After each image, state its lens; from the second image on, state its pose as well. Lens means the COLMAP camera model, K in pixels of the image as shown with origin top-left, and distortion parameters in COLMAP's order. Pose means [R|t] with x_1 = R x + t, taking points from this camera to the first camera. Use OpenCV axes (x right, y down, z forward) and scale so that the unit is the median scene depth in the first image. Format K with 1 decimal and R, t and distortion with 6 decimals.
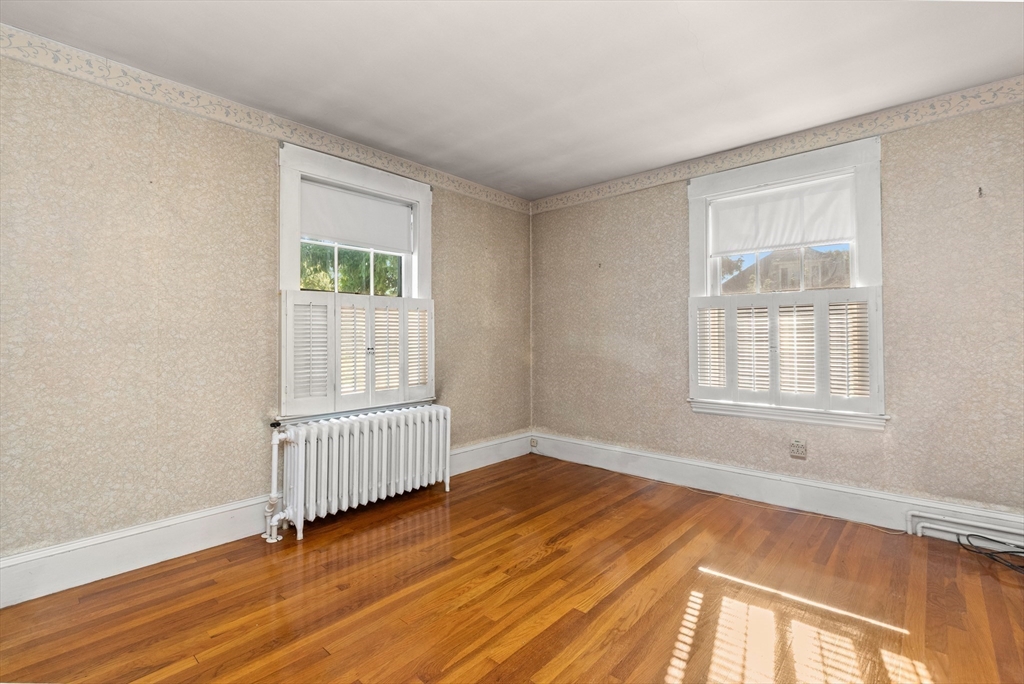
lens RADIAL K [[463.1, 0, 509.1], [0, 463.1, 334.3], [0, 0, 1]] dist [0.004888, -0.001177]
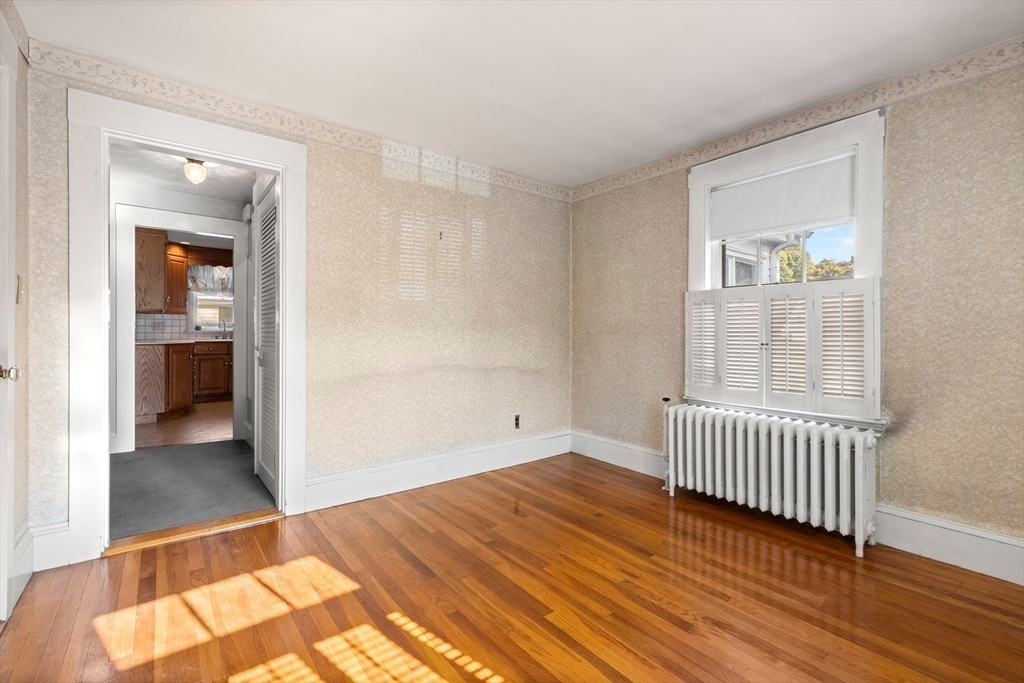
lens RADIAL K [[463.1, 0, 515.4], [0, 463.1, 331.0], [0, 0, 1]] dist [0.004888, -0.001177]
pose [[-0.174387, 0.012561, -0.984597, 0.886969], [0.016454, 0.999816, 0.009841, -0.015652], [0.984540, -0.014485, -0.174561, 0.869378]]
